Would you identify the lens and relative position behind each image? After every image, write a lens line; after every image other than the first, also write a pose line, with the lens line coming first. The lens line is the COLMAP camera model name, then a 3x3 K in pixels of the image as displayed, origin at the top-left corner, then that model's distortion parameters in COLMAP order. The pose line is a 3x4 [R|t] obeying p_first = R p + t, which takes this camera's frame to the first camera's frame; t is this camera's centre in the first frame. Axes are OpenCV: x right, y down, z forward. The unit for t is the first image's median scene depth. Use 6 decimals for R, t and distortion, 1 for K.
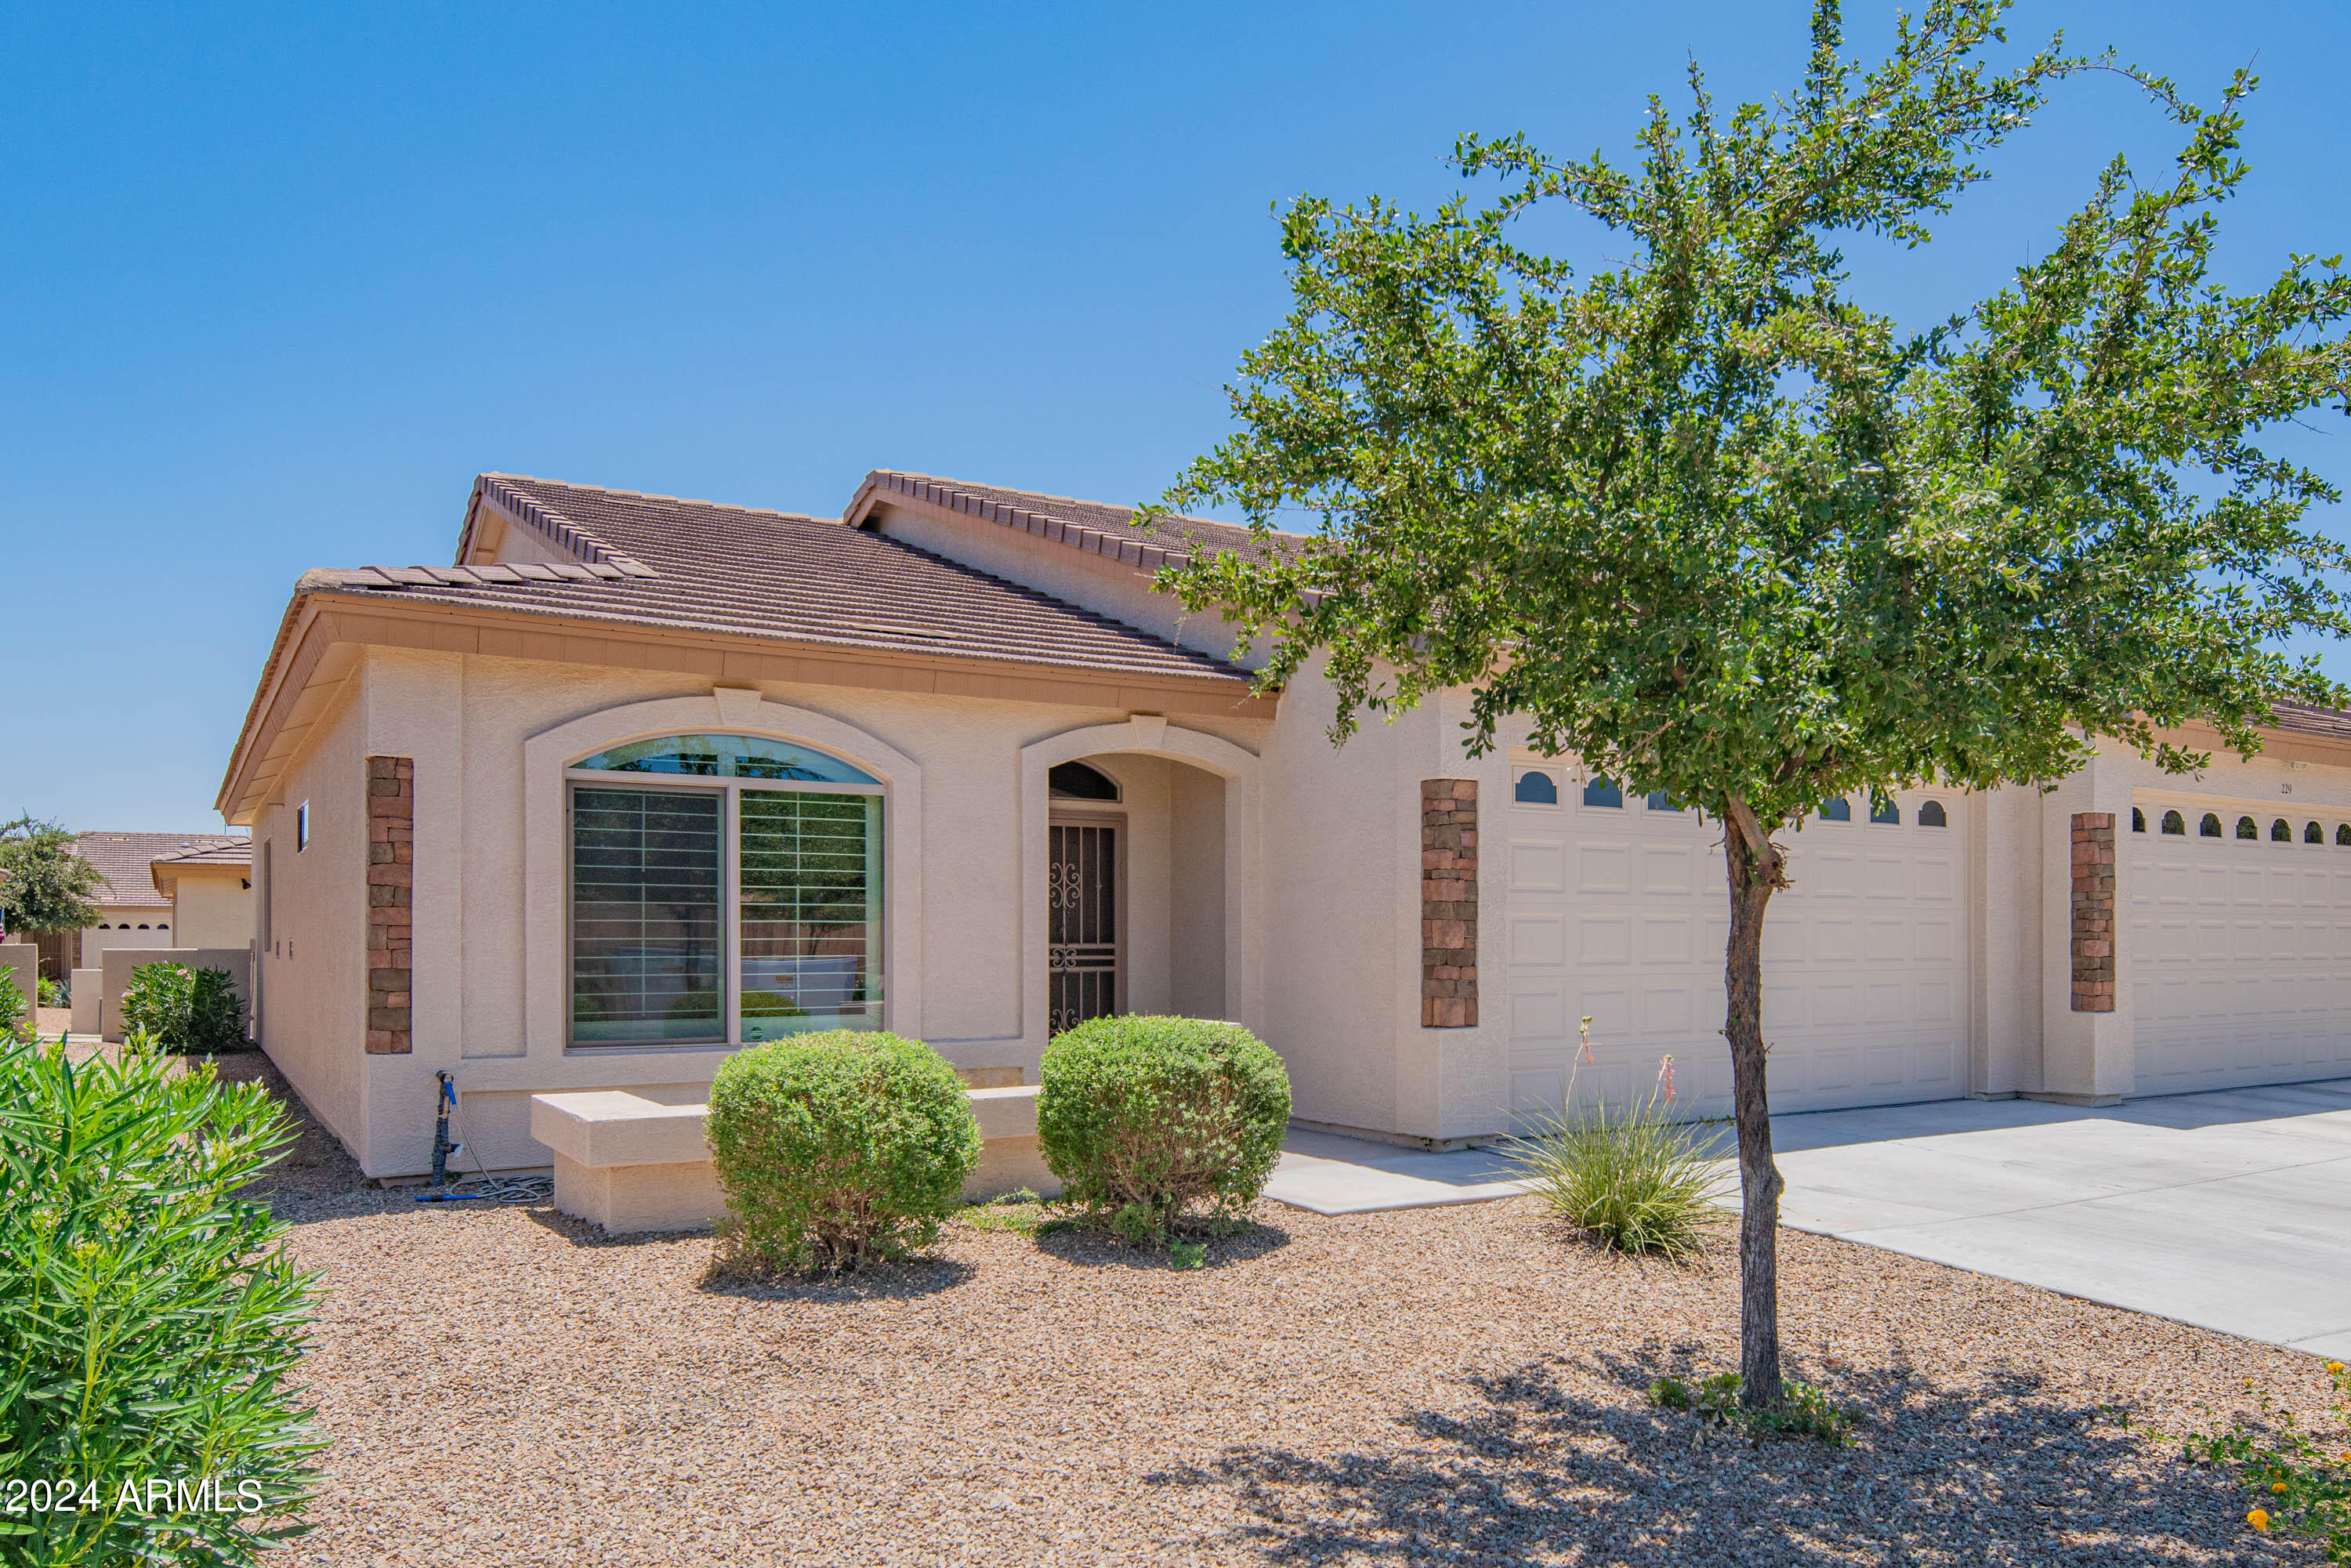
lens RADIAL K [[1151.7, 0, 1166.7], [0, 1151.7, 746.6], [0, 0, 1]] dist [-0.000810, -0.000718]
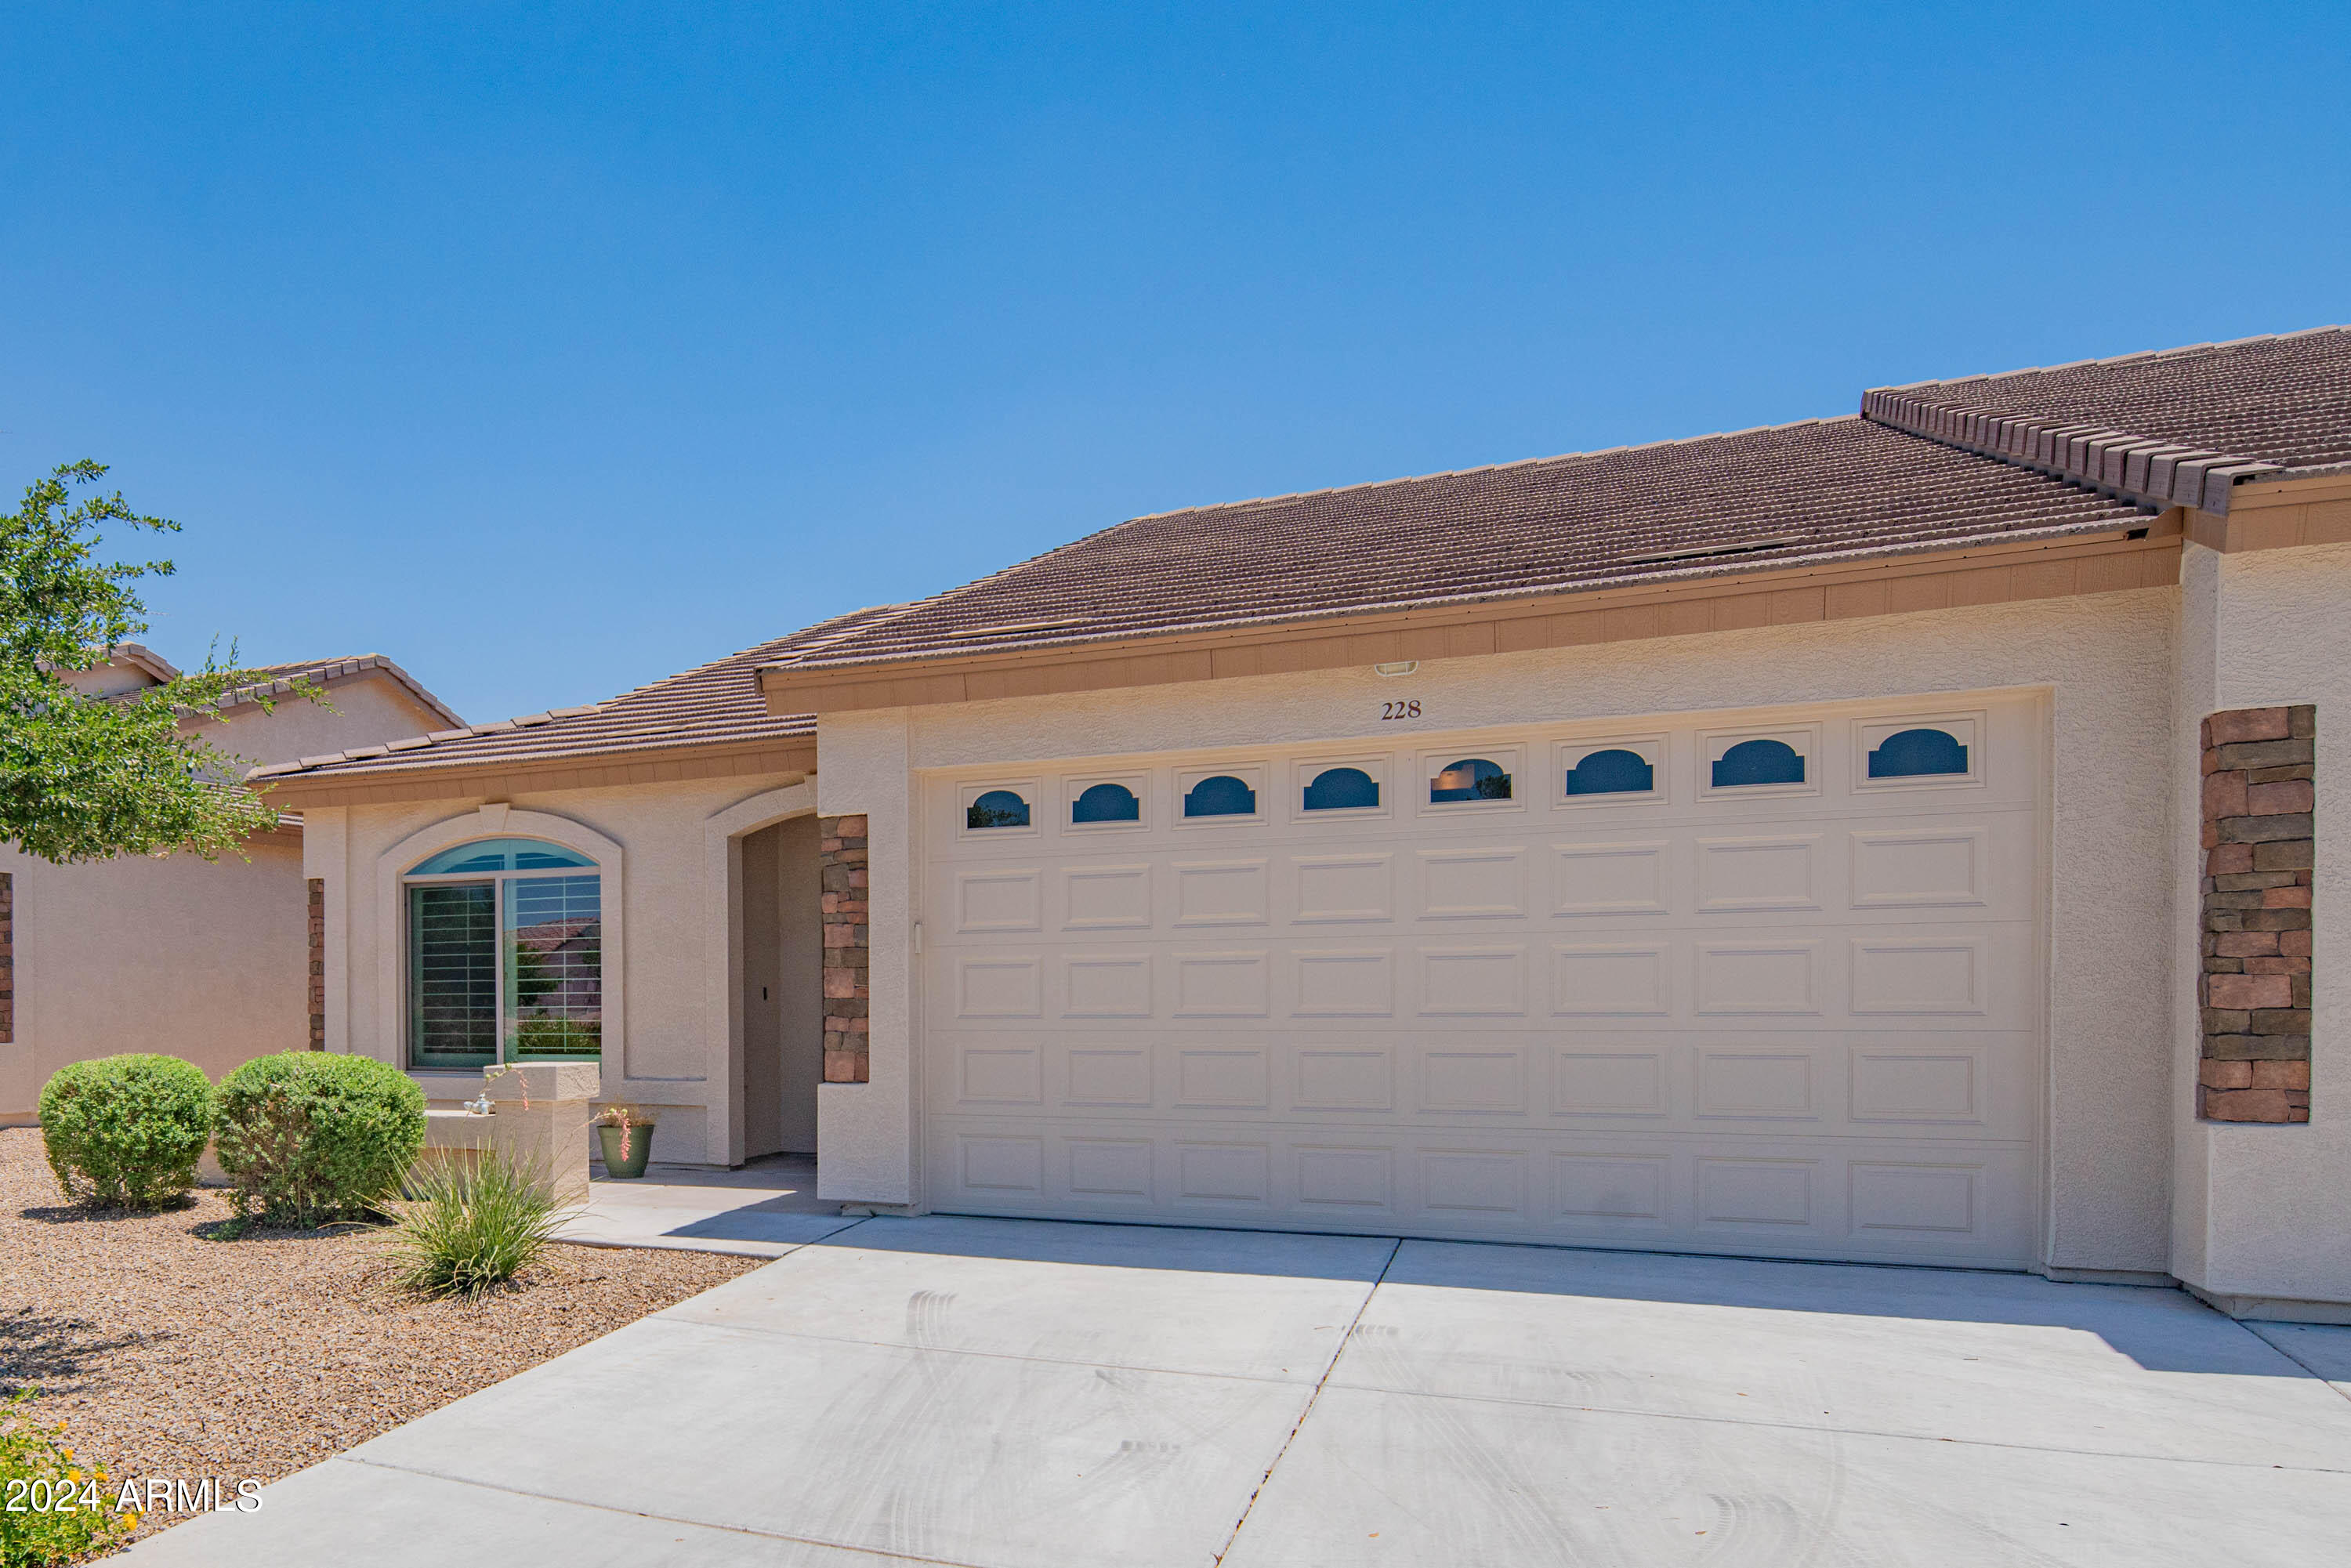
lens RADIAL K [[1219.6, 0, 1013.8], [0, 1219.6, 819.1], [0, 0, 1]] dist [-0.001198, -0.000498]
pose [[0.730732, -0.103133, -0.674829, 0.962887], [0.120358, 0.992501, -0.021354, 0.065444], [0.671971, -0.065617, 0.737665, 0.353968]]
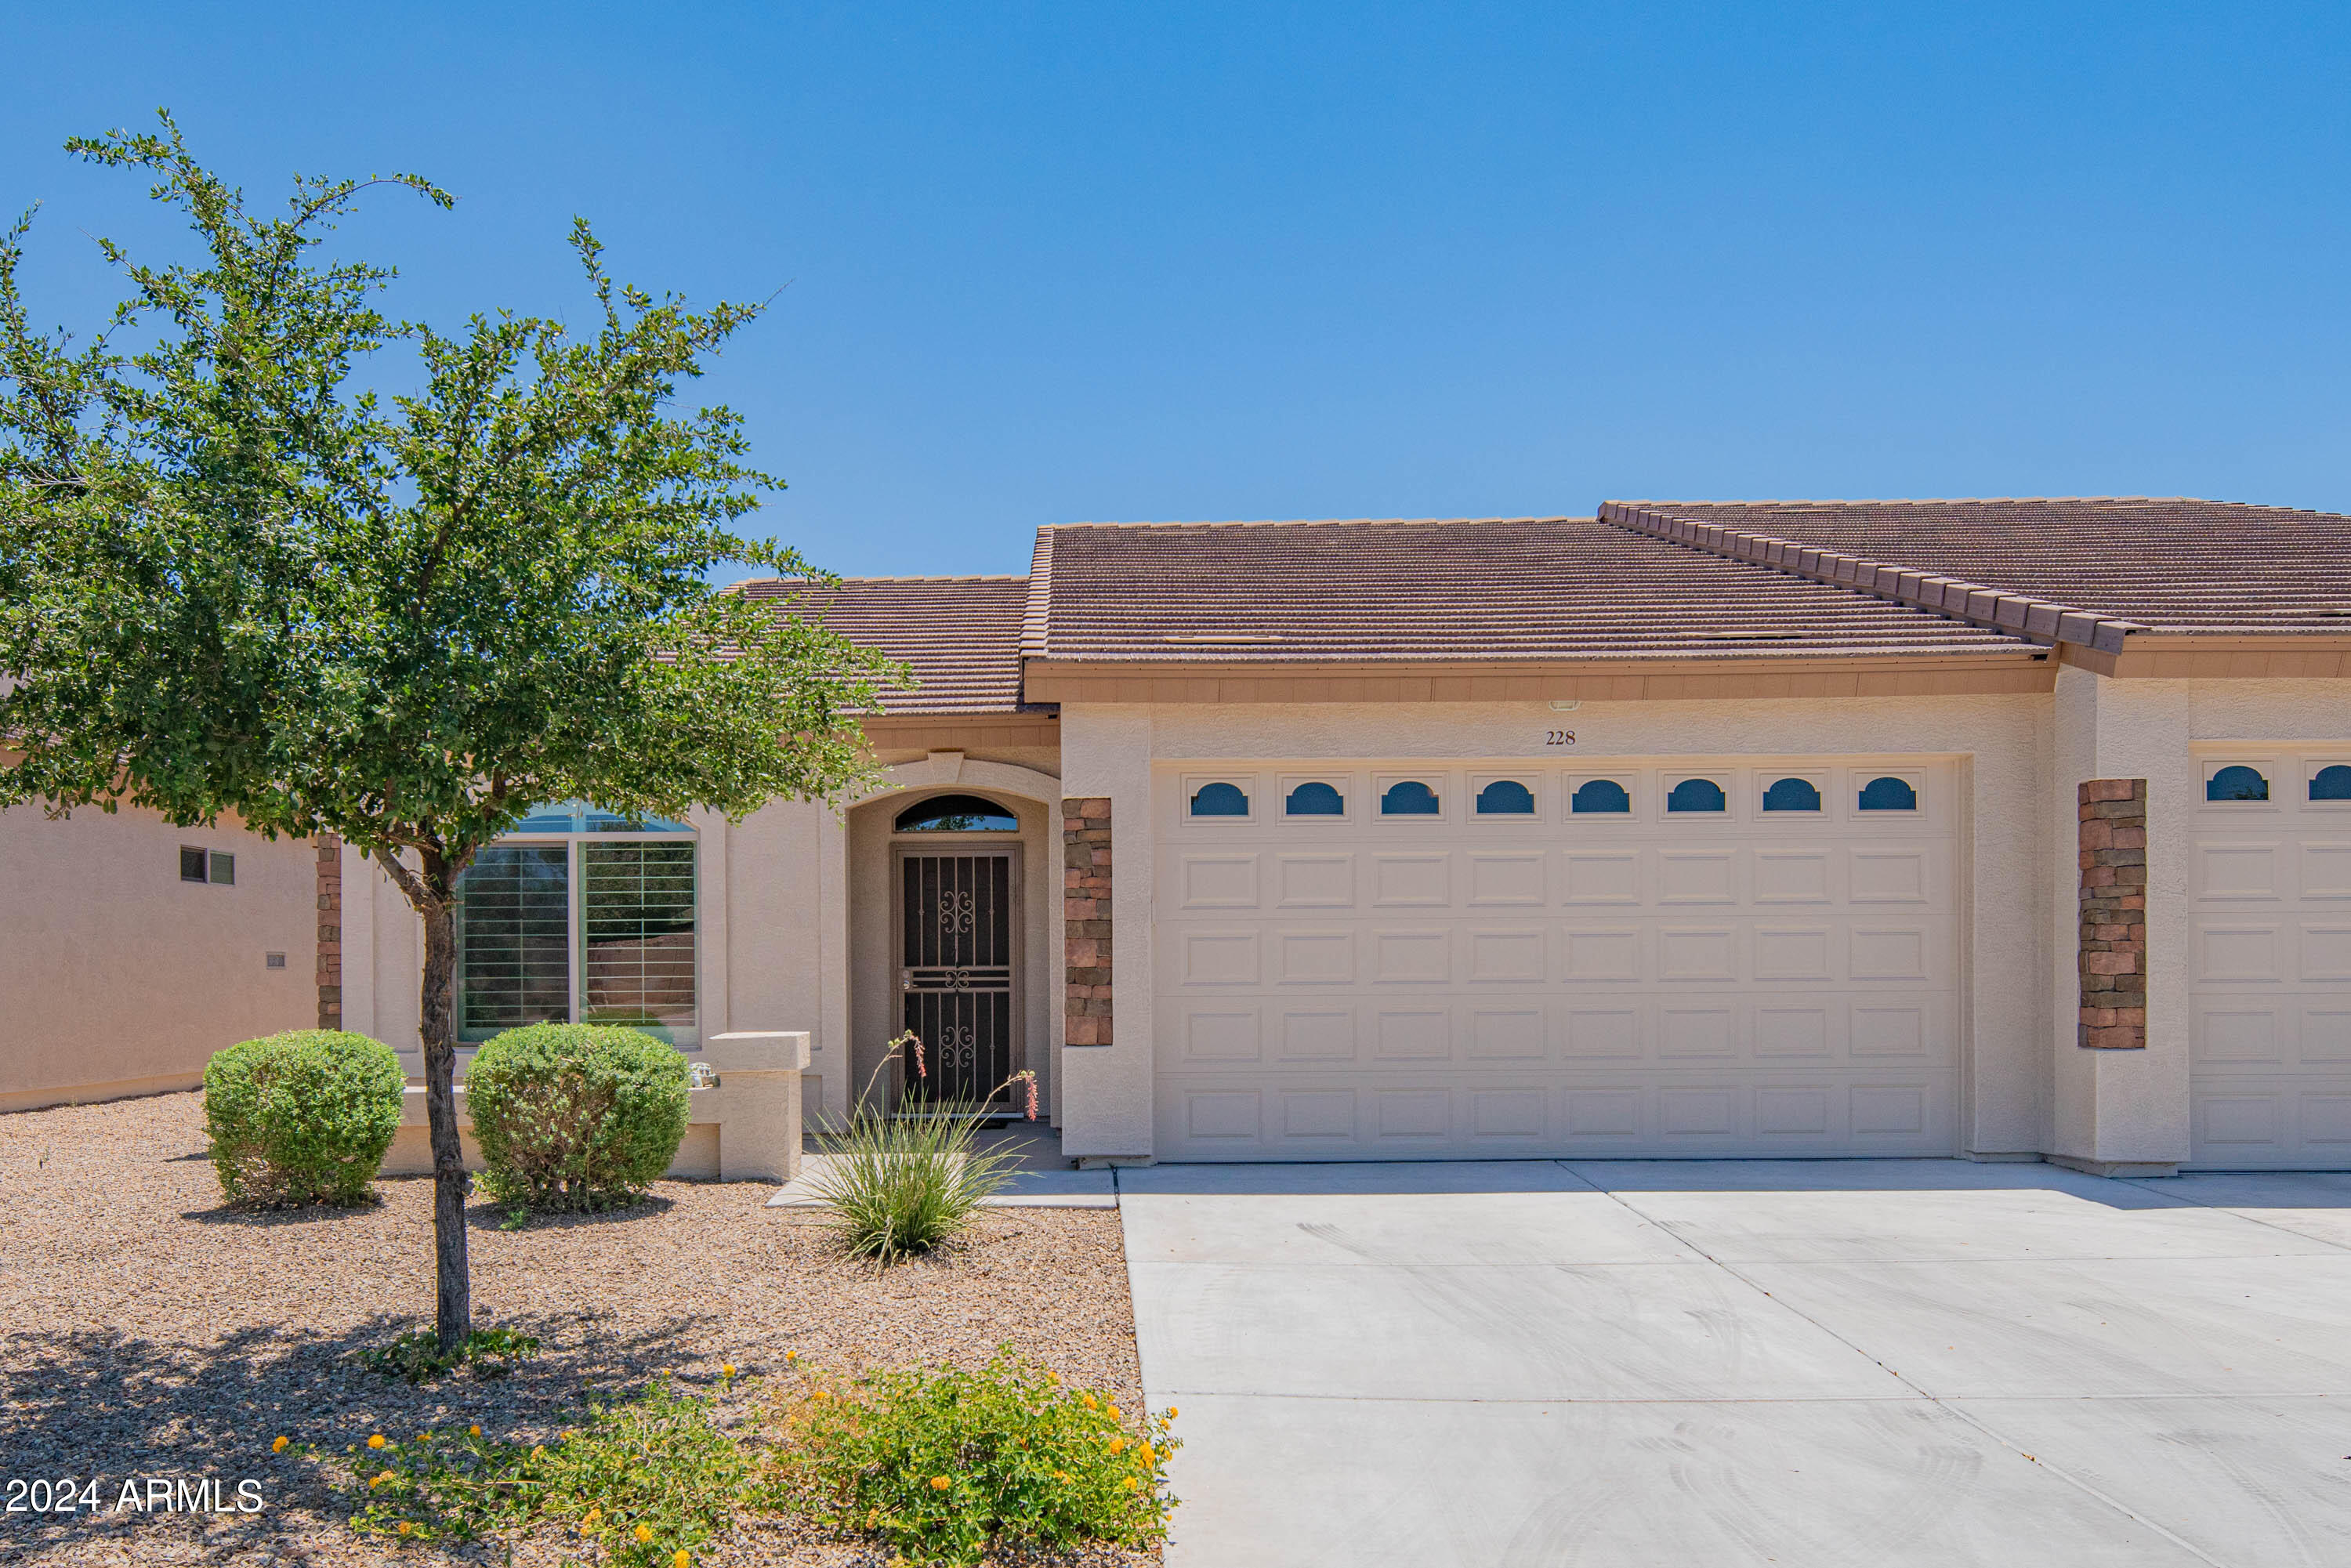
lens RADIAL K [[1161.7, 0, 1093.2], [0, 1161.7, 783.3], [0, 0, 1]] dist [-0.000328, 0.000132]
pose [[0.916251, -0.068261, -0.394747, 0.624152], [0.072394, 0.997366, -0.004433, 0.019741], [0.394009, -0.024516, 0.918779, 0.074892]]
